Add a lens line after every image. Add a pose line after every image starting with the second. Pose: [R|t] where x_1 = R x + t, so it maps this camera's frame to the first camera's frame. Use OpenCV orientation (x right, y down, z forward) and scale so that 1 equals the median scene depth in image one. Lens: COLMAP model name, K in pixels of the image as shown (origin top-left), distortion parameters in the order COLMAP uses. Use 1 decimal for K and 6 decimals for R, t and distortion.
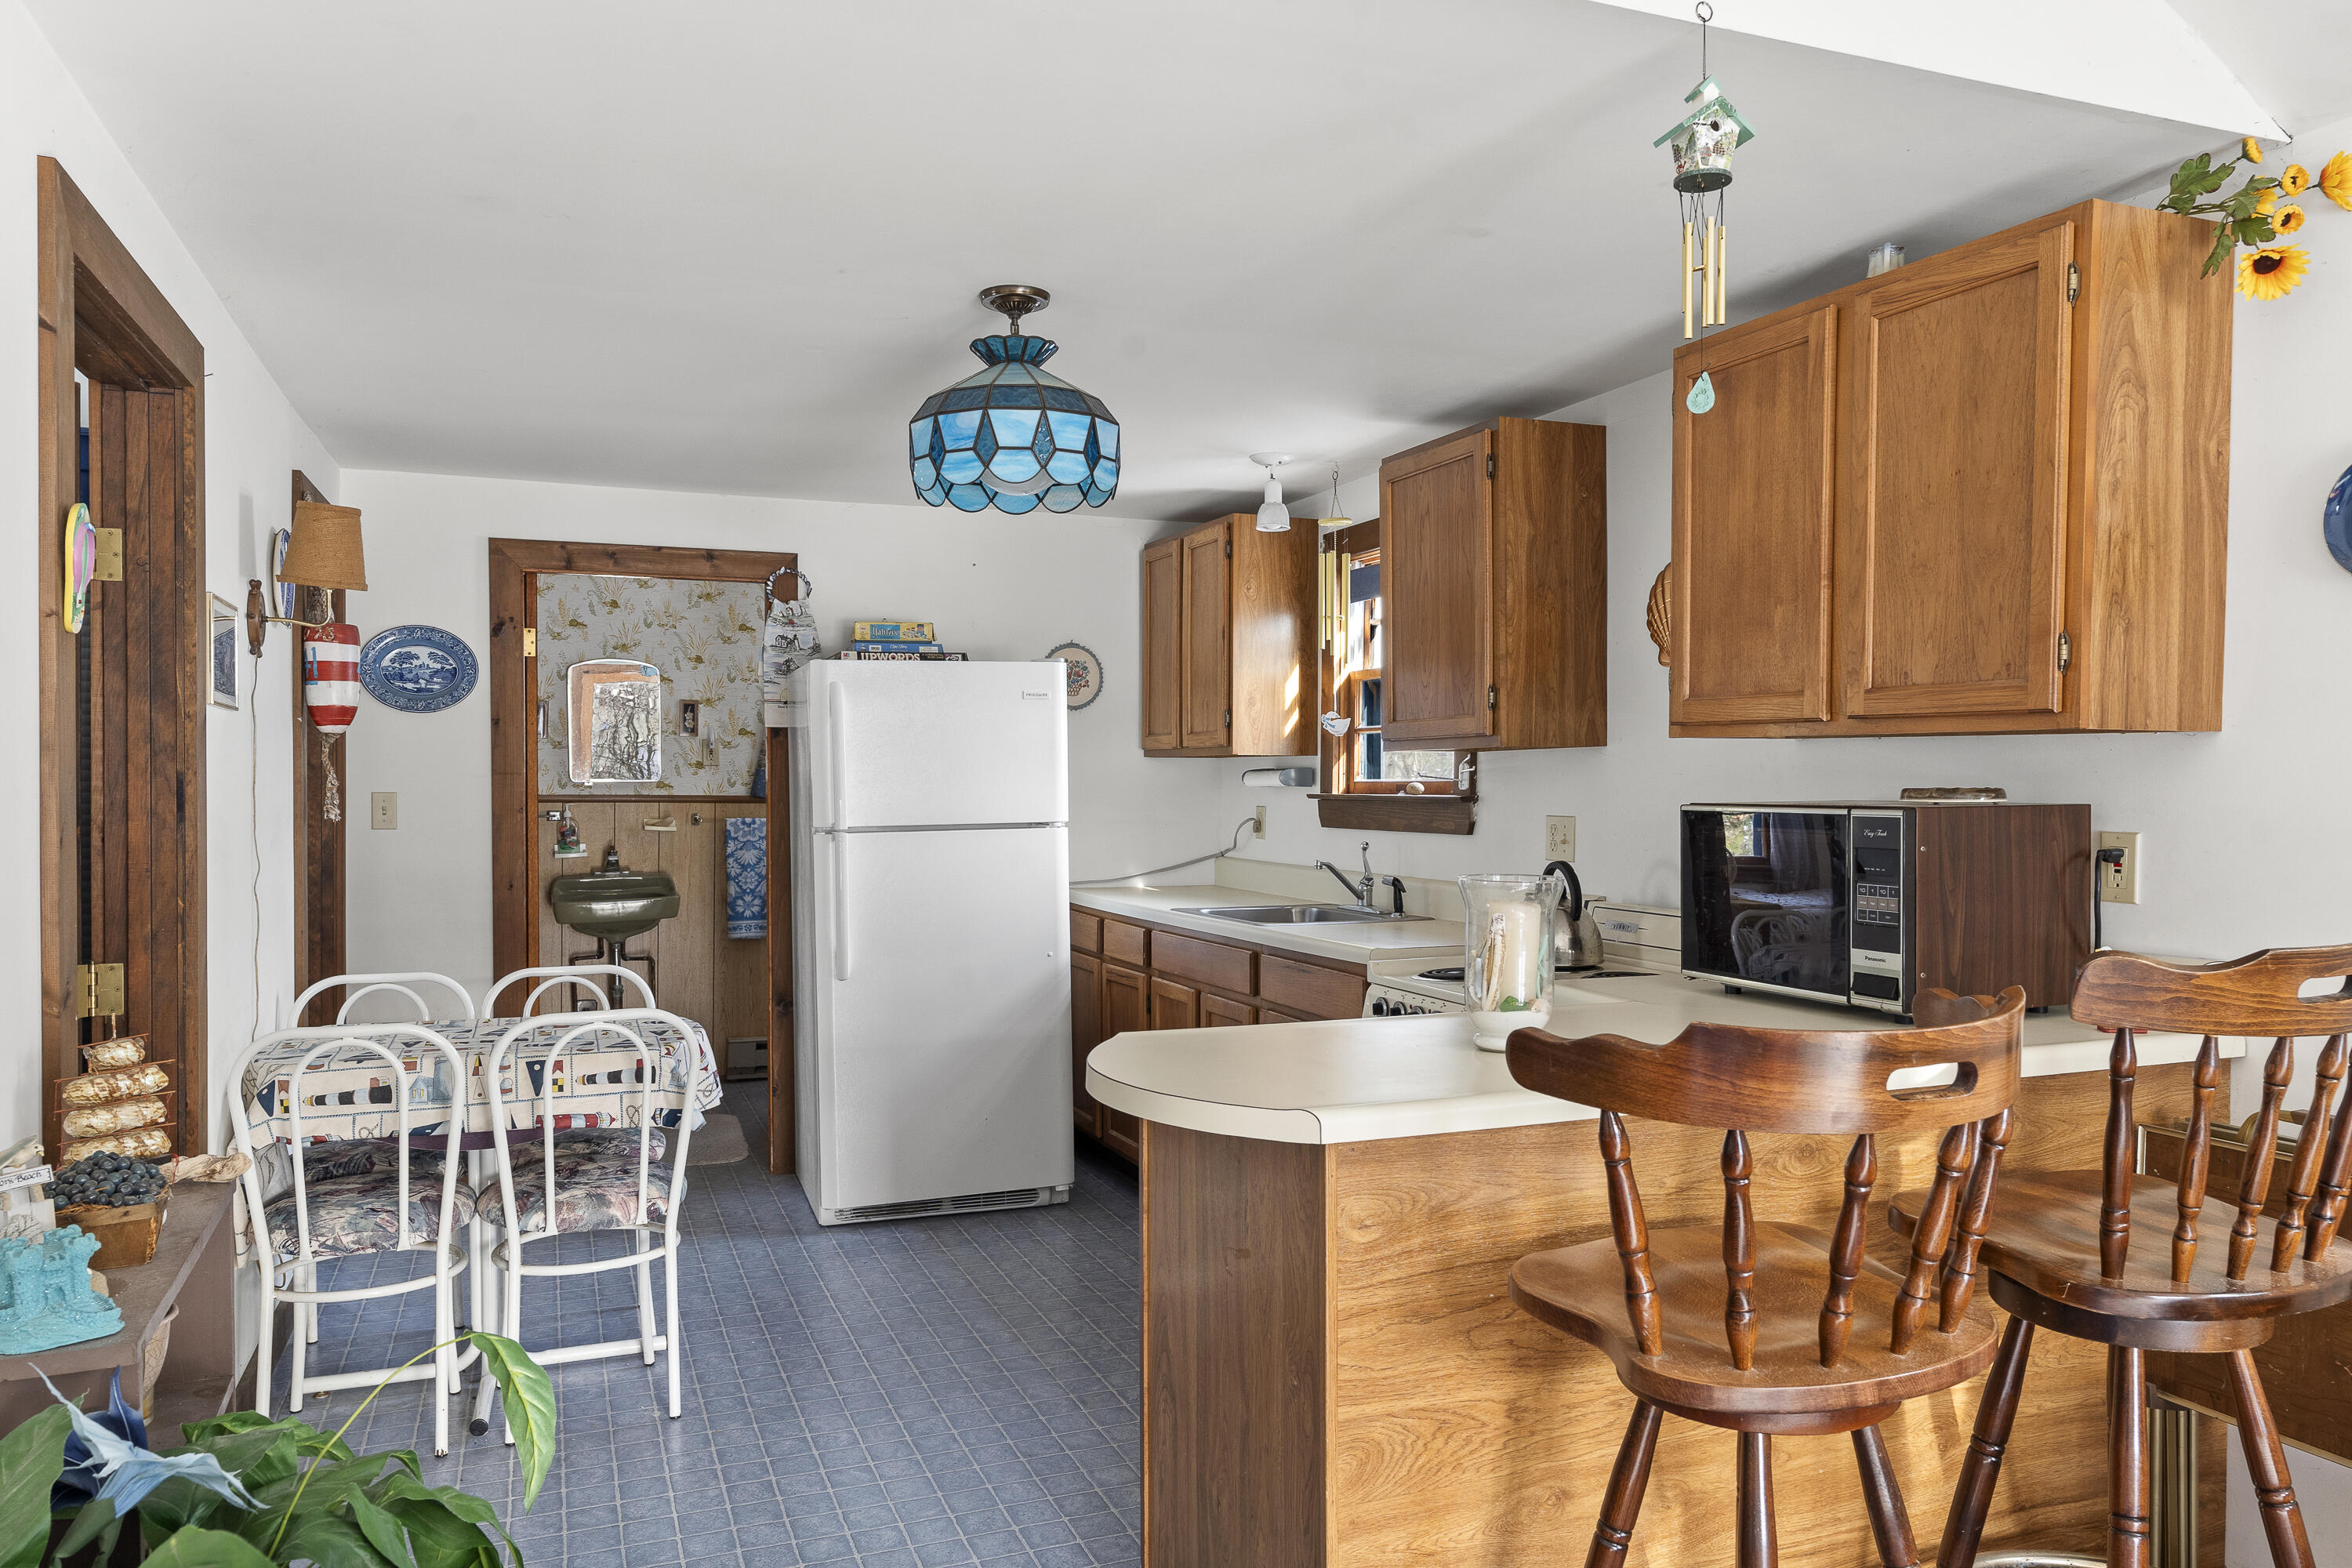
lens RADIAL K [[1634.1, 0, 1181.7], [0, 1634.1, 830.6], [0, 0, 1]] dist [-0.000215, 0.003030]
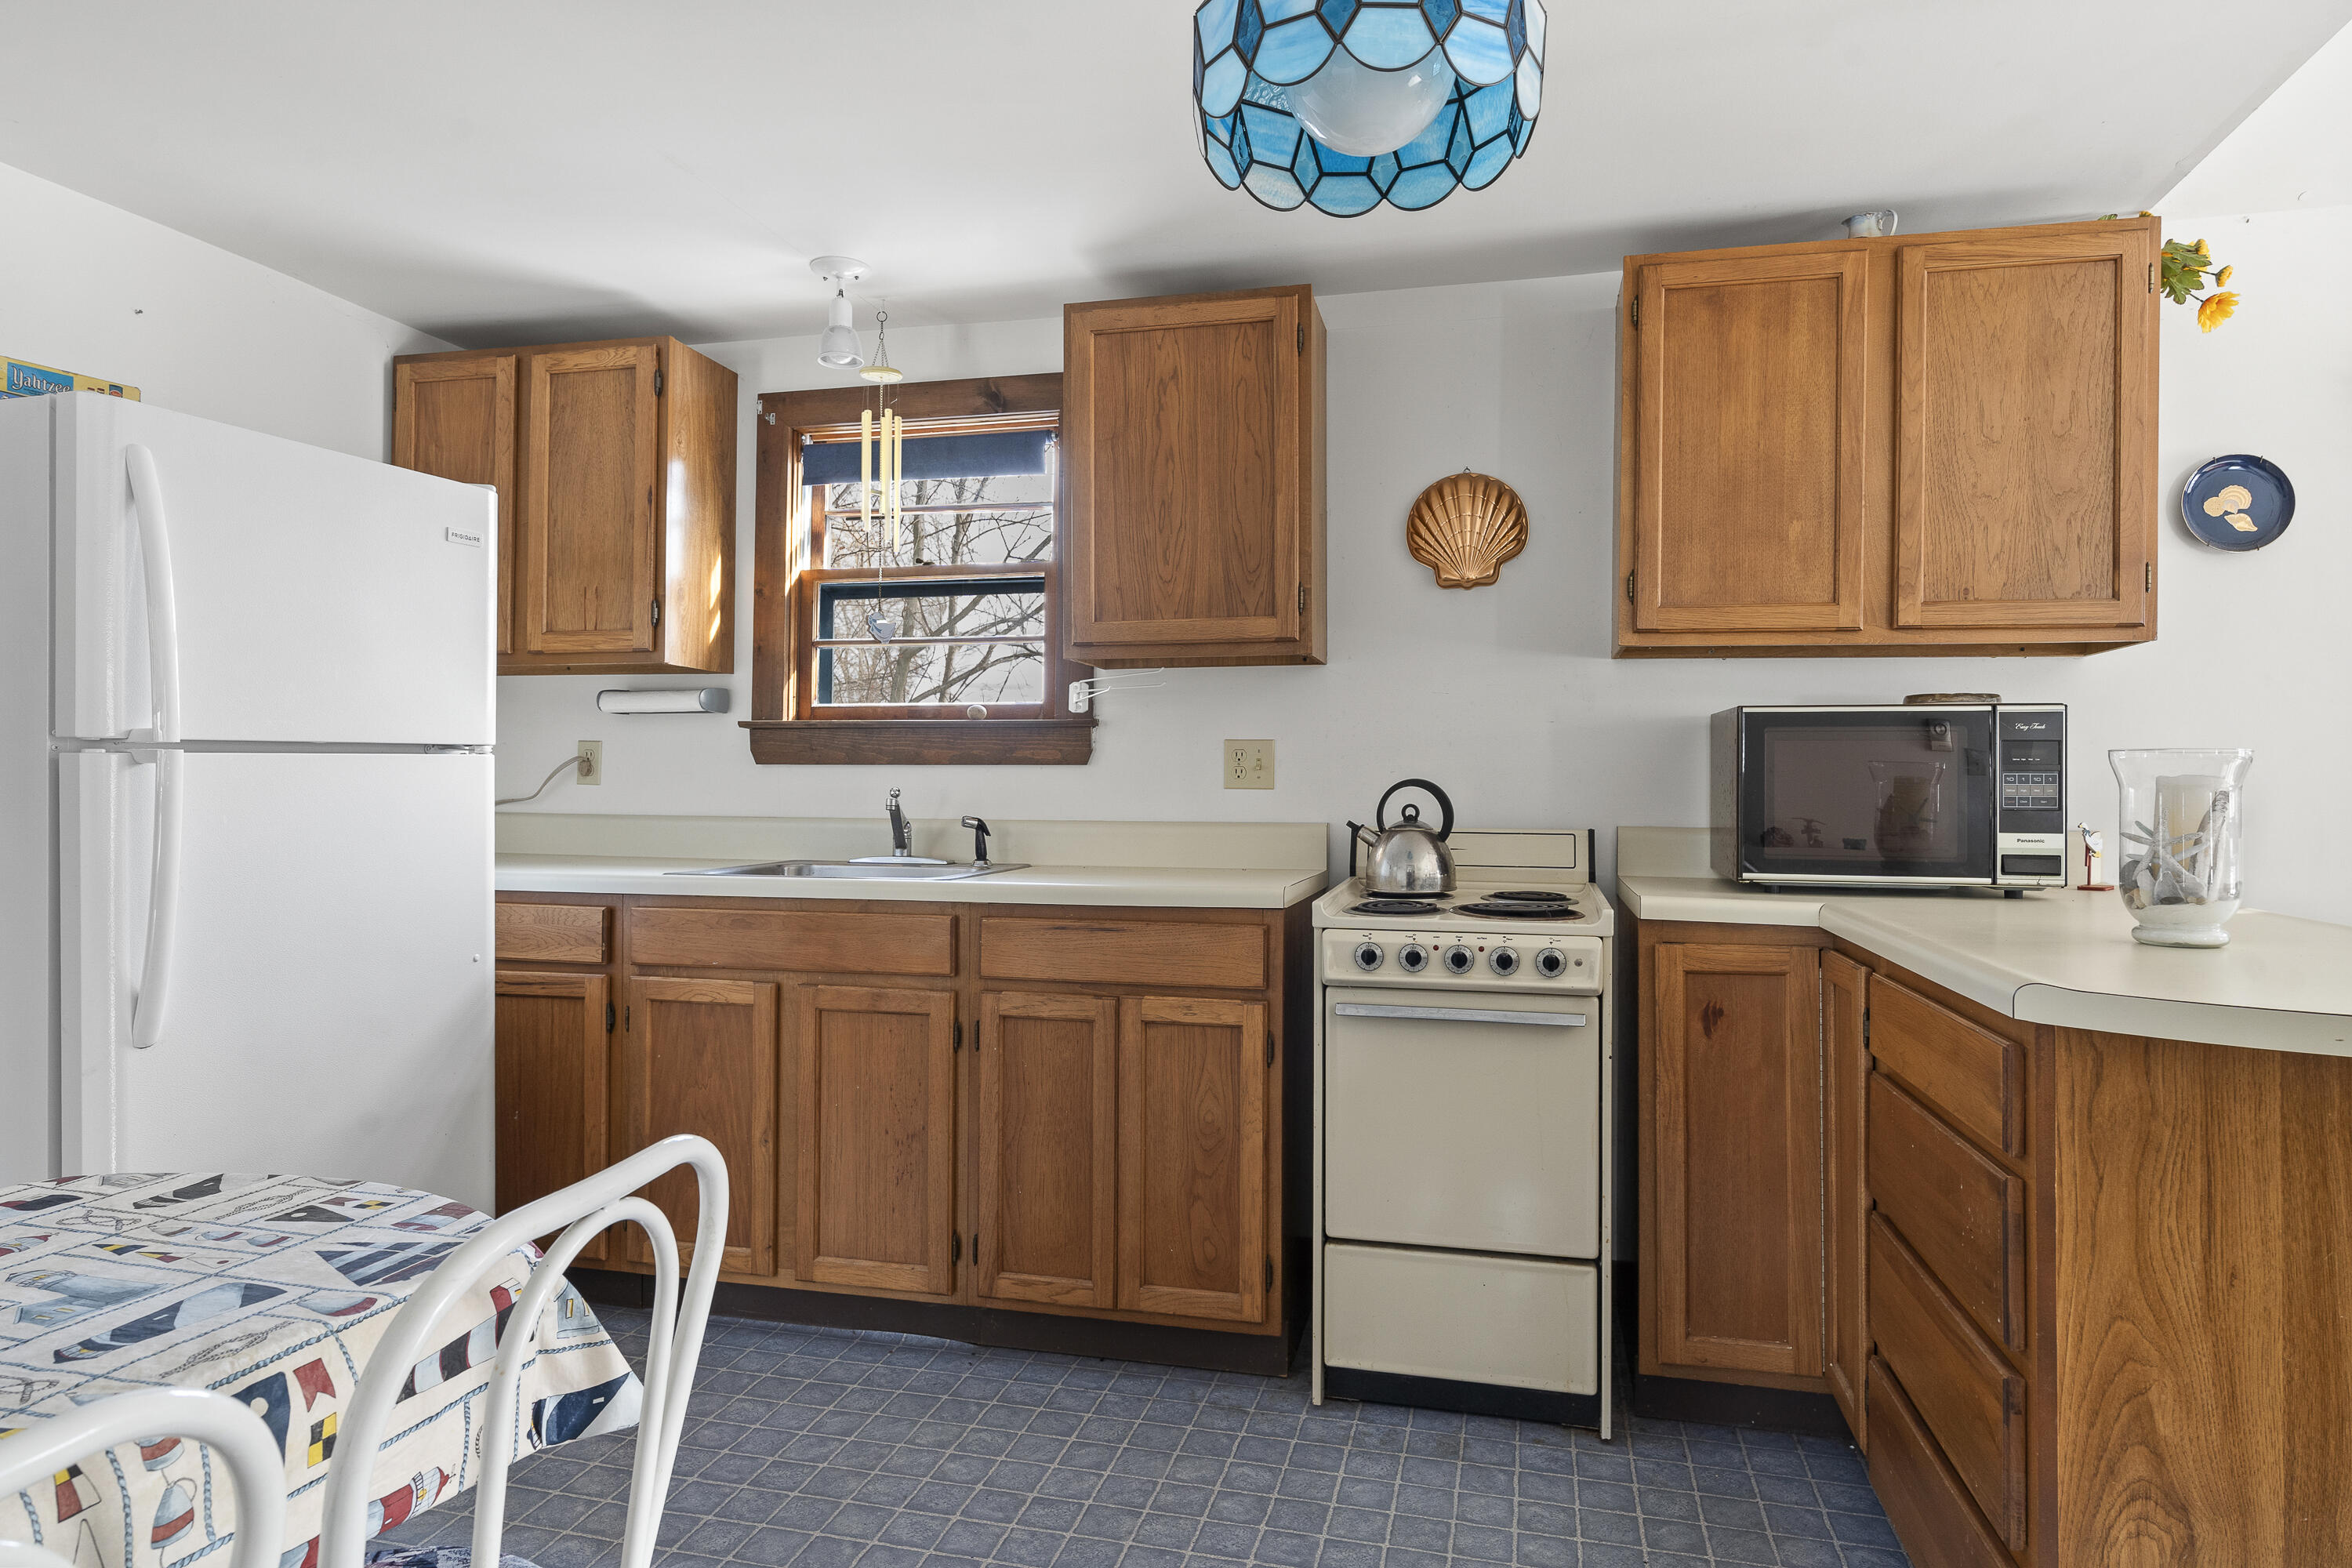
lens RADIAL K [[1364.3, 0, 1174.4], [0, 1364.3, 777.0], [0, 0, 1]] dist [-0.004304, 0.003186]
pose [[0.586824, 0.006429, 0.809689, -0.414339], [0.018733, 0.999593, -0.021513, 0.027971], [-0.809498, 0.027792, 0.586465, 0.580053]]
